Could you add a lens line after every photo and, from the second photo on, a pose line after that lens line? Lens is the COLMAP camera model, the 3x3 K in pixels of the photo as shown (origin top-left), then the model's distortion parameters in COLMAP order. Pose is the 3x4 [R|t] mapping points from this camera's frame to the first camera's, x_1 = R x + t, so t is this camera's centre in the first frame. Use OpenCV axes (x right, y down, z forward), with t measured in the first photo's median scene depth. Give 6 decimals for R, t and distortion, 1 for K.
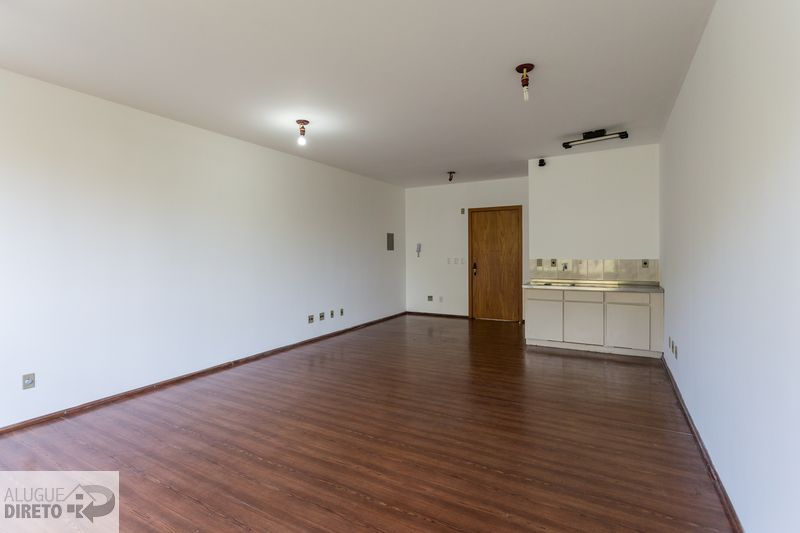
lens RADIAL K [[391.5, 0, 398.1], [0, 391.5, 252.6], [0, 0, 1]] dist [0.022560, -0.000052]
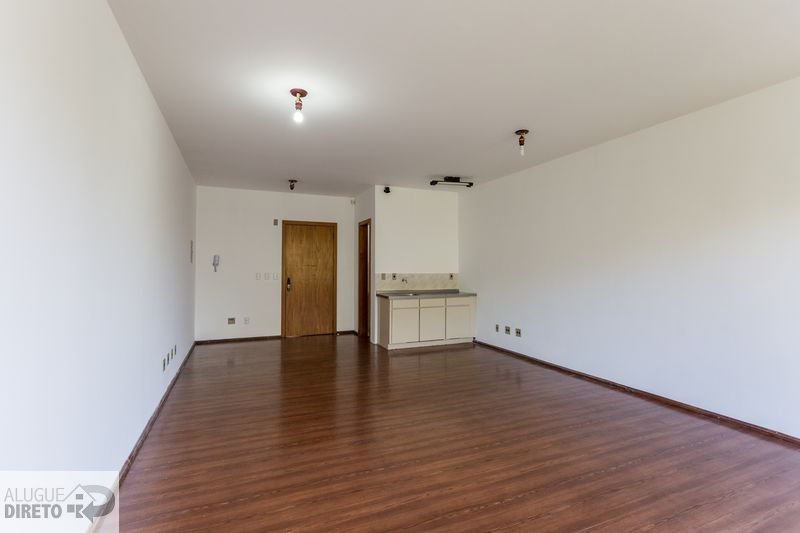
lens RADIAL K [[389.2, 0, 400.0], [0, 389.2, 266.5], [0, 0, 1]] dist [-0.003040, -0.000057]
pose [[0.598513, 0.009413, 0.801058, -0.444436], [-0.009166, 0.999946, -0.004902, 0.000334], [-0.801061, -0.004408, 0.598567, 0.245798]]
